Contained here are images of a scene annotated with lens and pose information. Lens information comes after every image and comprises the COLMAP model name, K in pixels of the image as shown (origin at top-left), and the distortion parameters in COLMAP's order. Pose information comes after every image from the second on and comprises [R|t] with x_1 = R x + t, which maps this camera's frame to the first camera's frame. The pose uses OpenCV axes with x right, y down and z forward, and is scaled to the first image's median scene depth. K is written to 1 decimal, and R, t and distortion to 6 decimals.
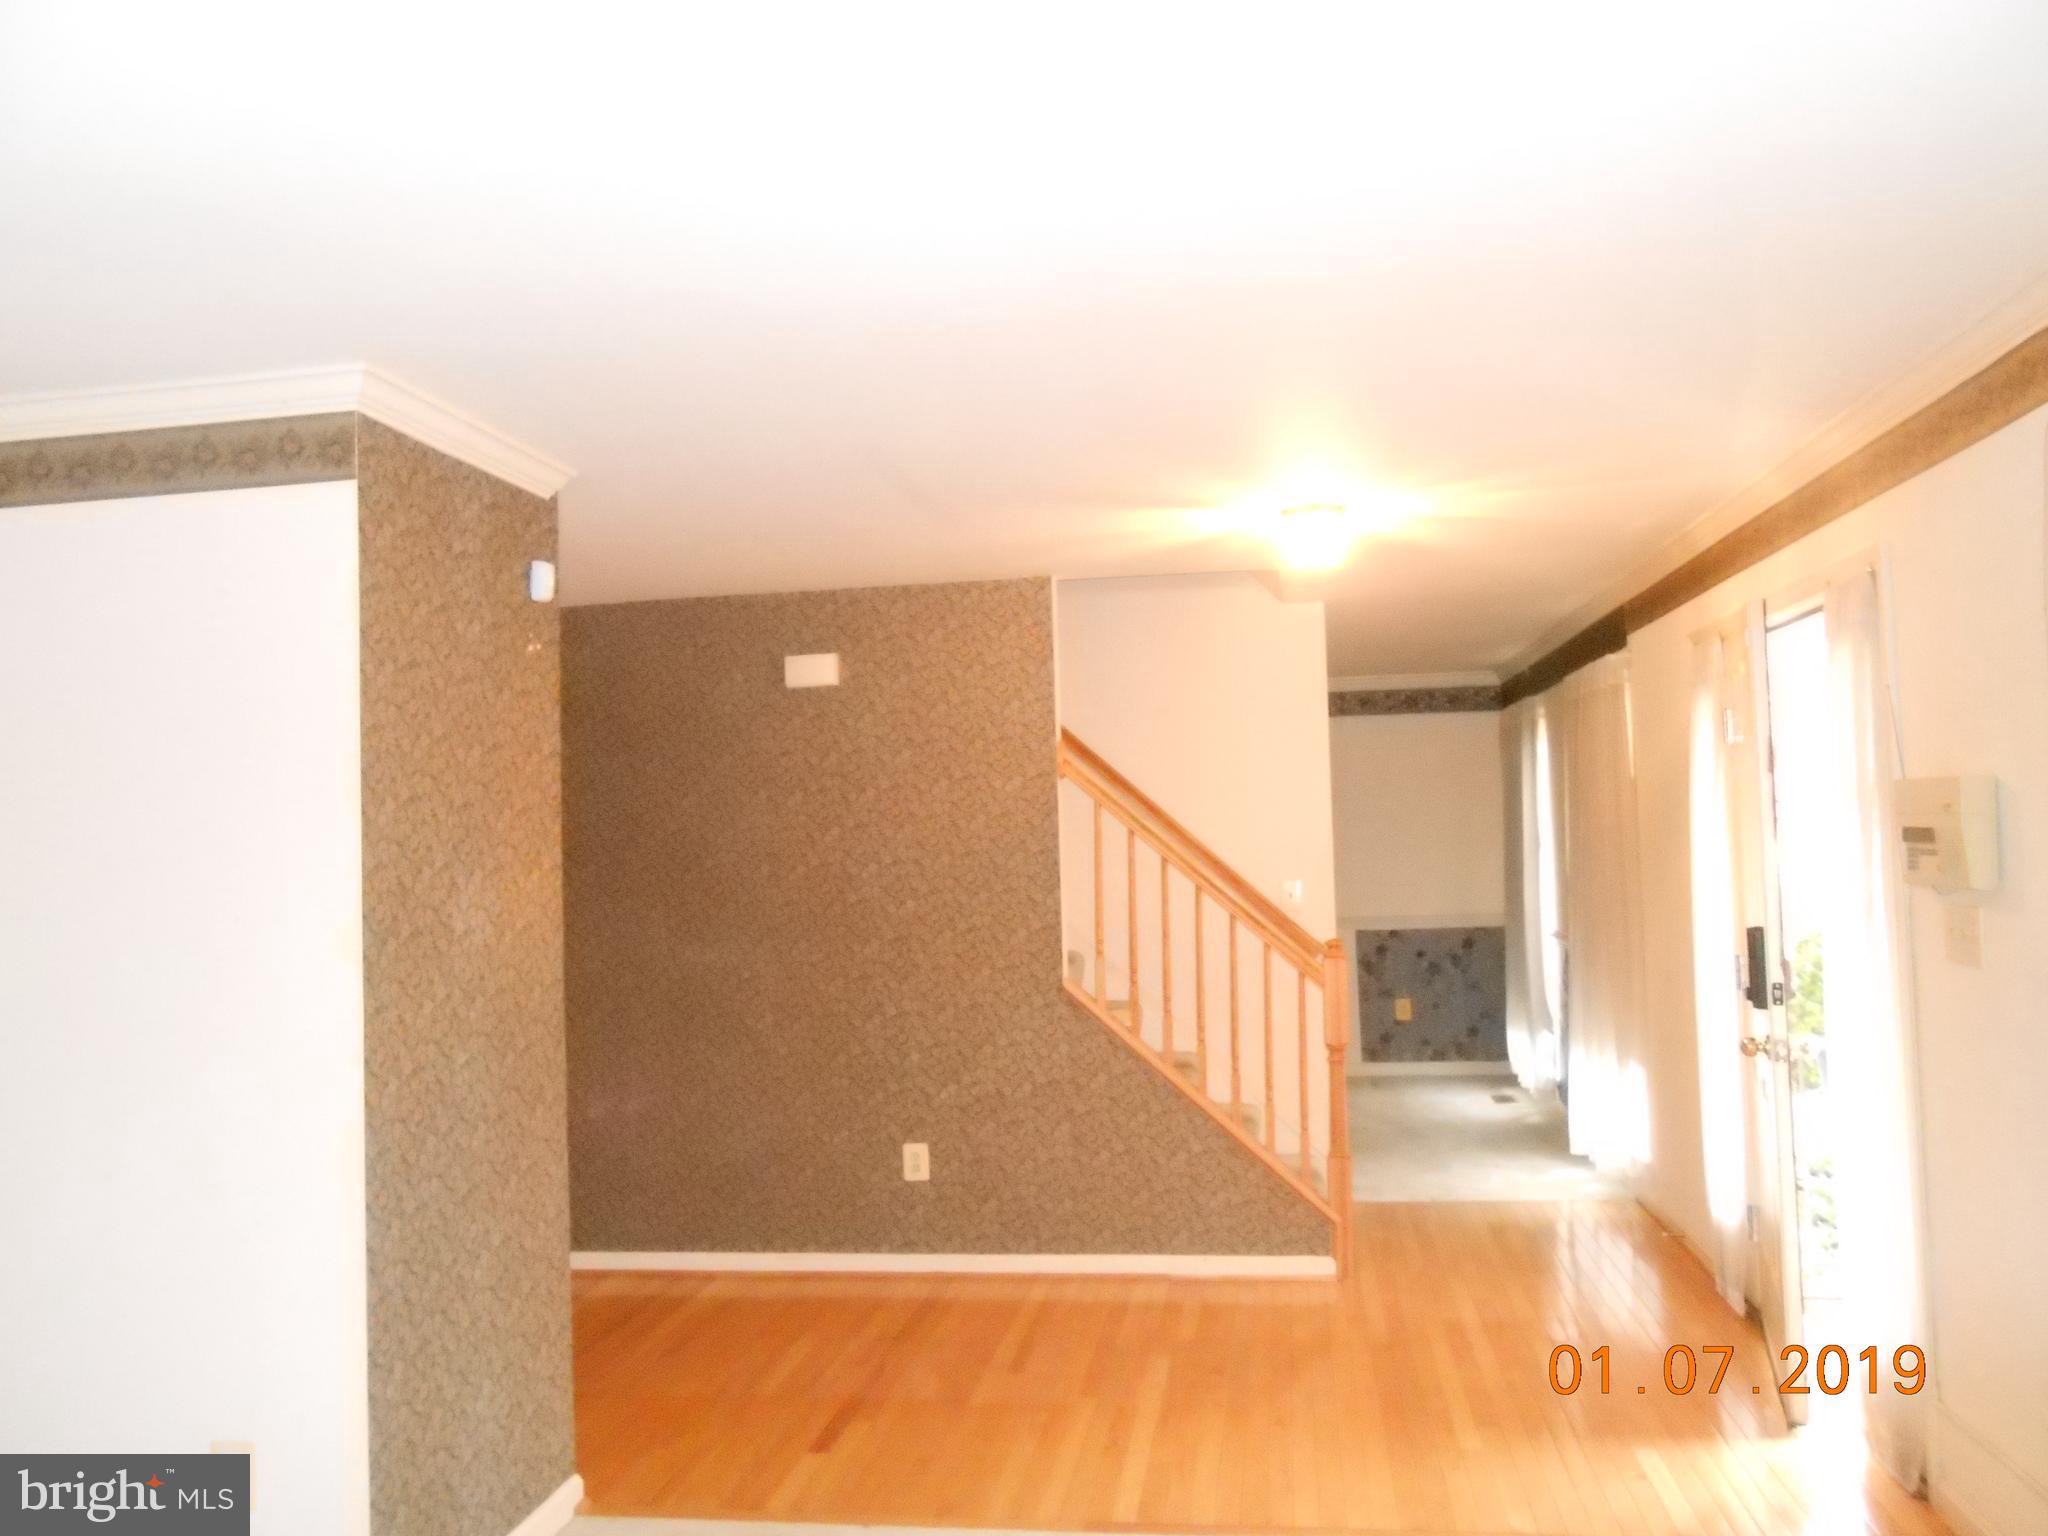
lens RADIAL K [[1590.8, 0, 1024.0], [0, 1590.8, 768.0], [0, 0, 1]] dist [-0.002215, 0.005538]
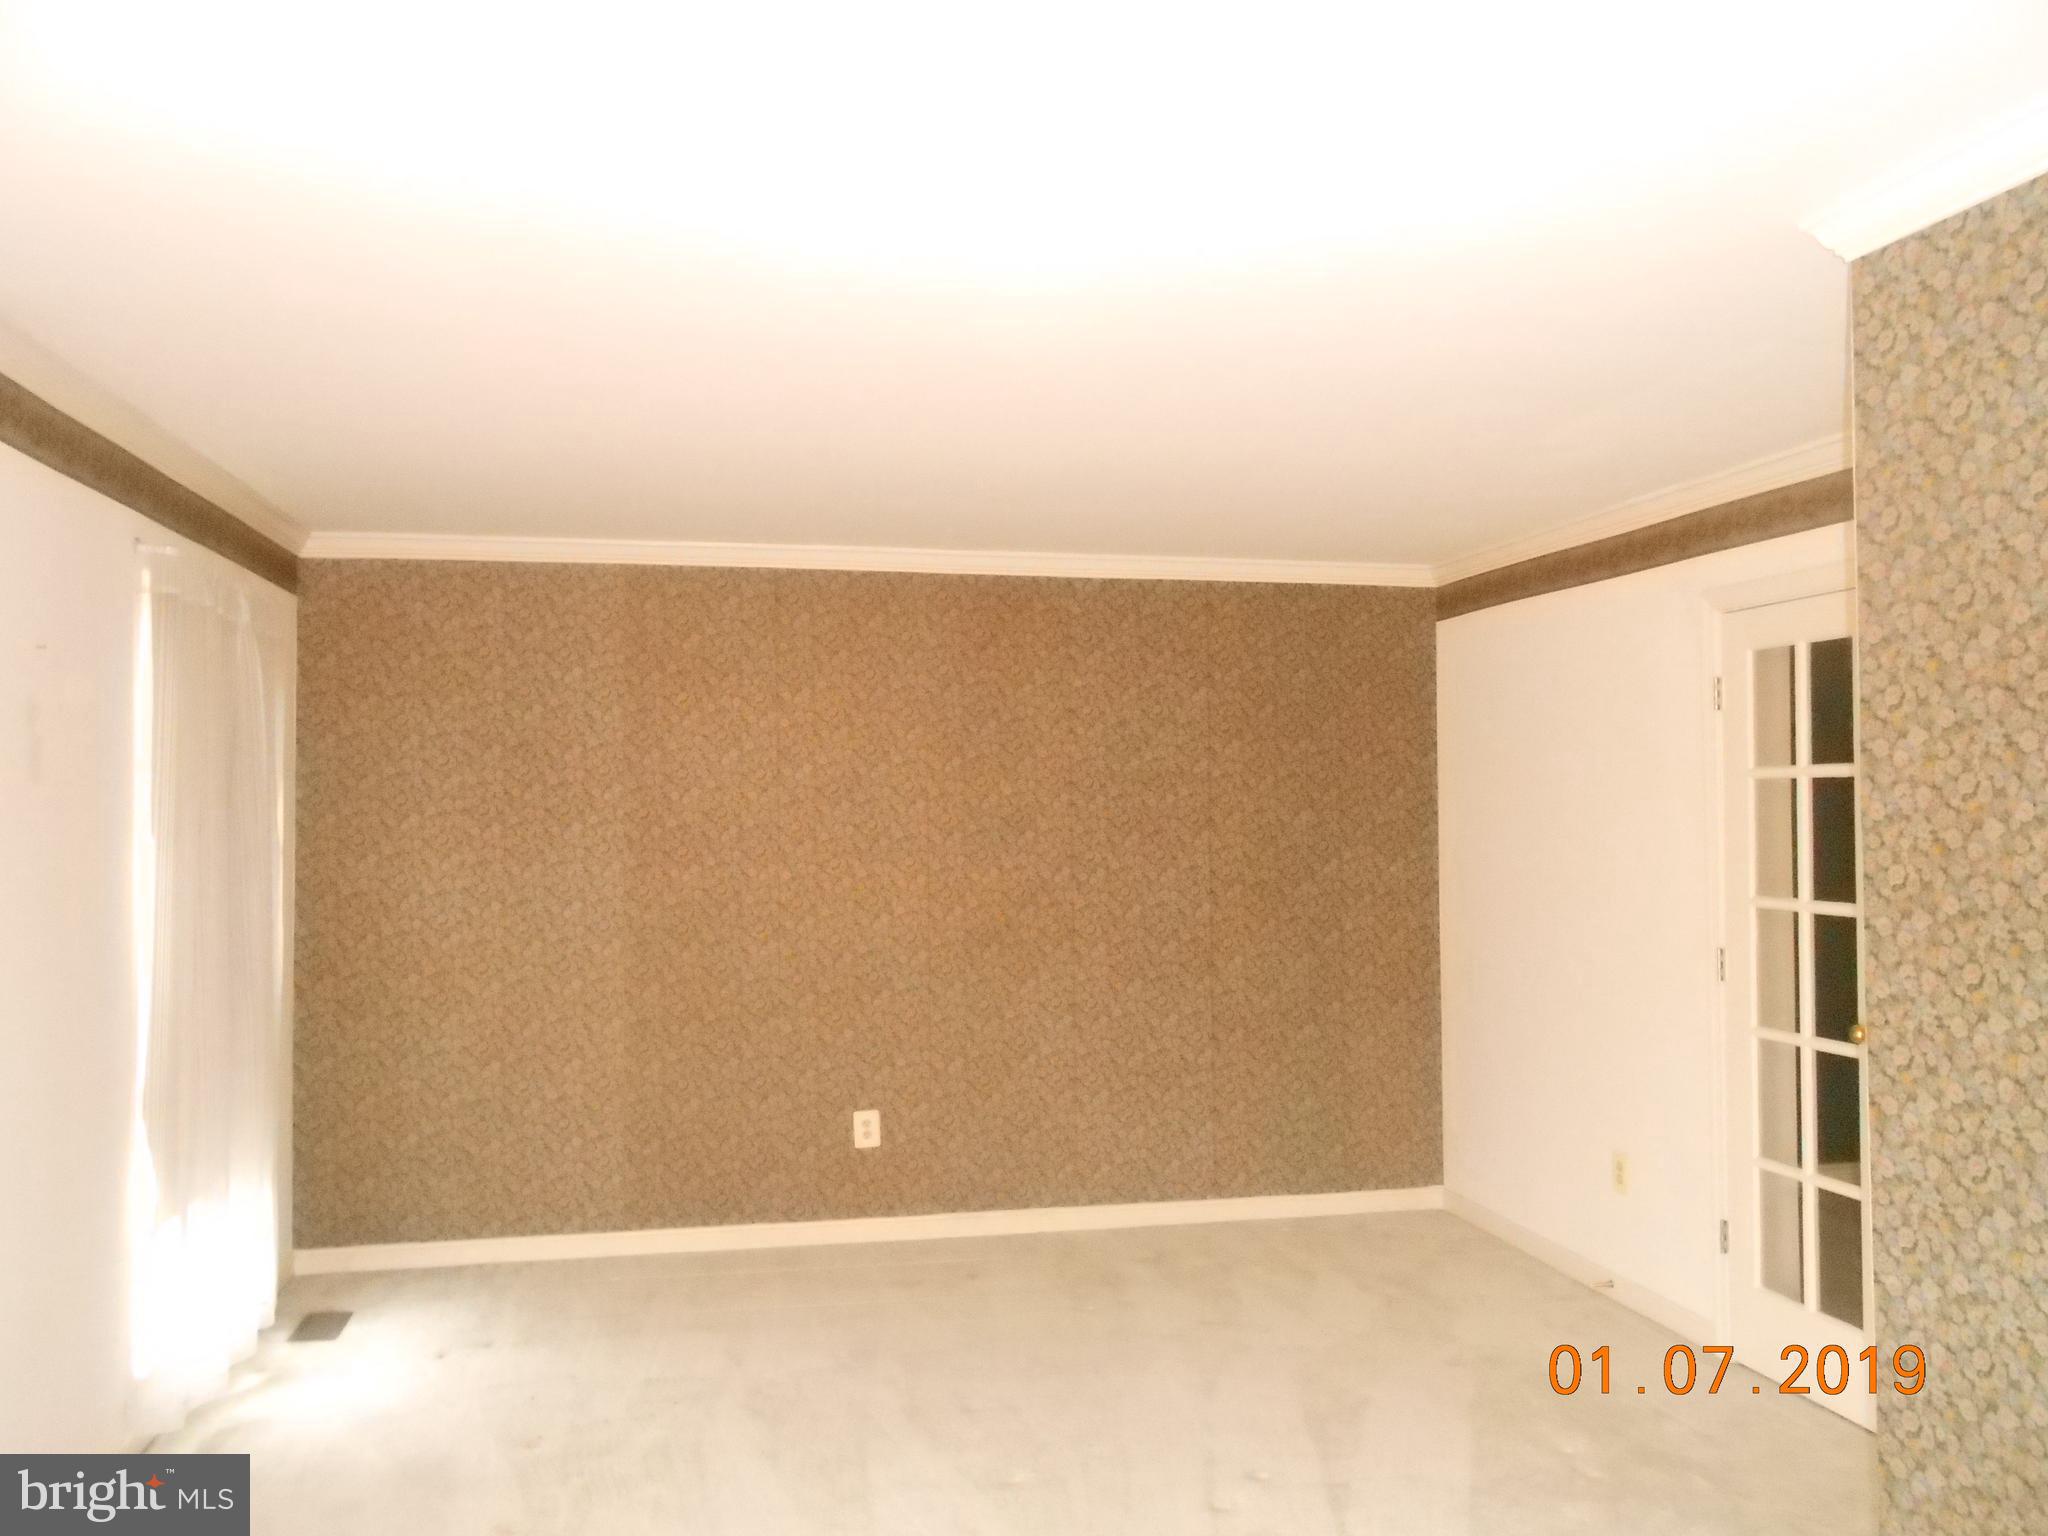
lens RADIAL K [[1590.8, 0, 1024.0], [0, 1590.8, 768.0], [0, 0, 1]] dist [-0.002215, 0.005538]
pose [[-0.934401, 0.033369, -0.354657, 0.287632], [0.054355, 0.997300, -0.049374, 0.055741], [0.352052, -0.065412, -0.933692, 1.651317]]
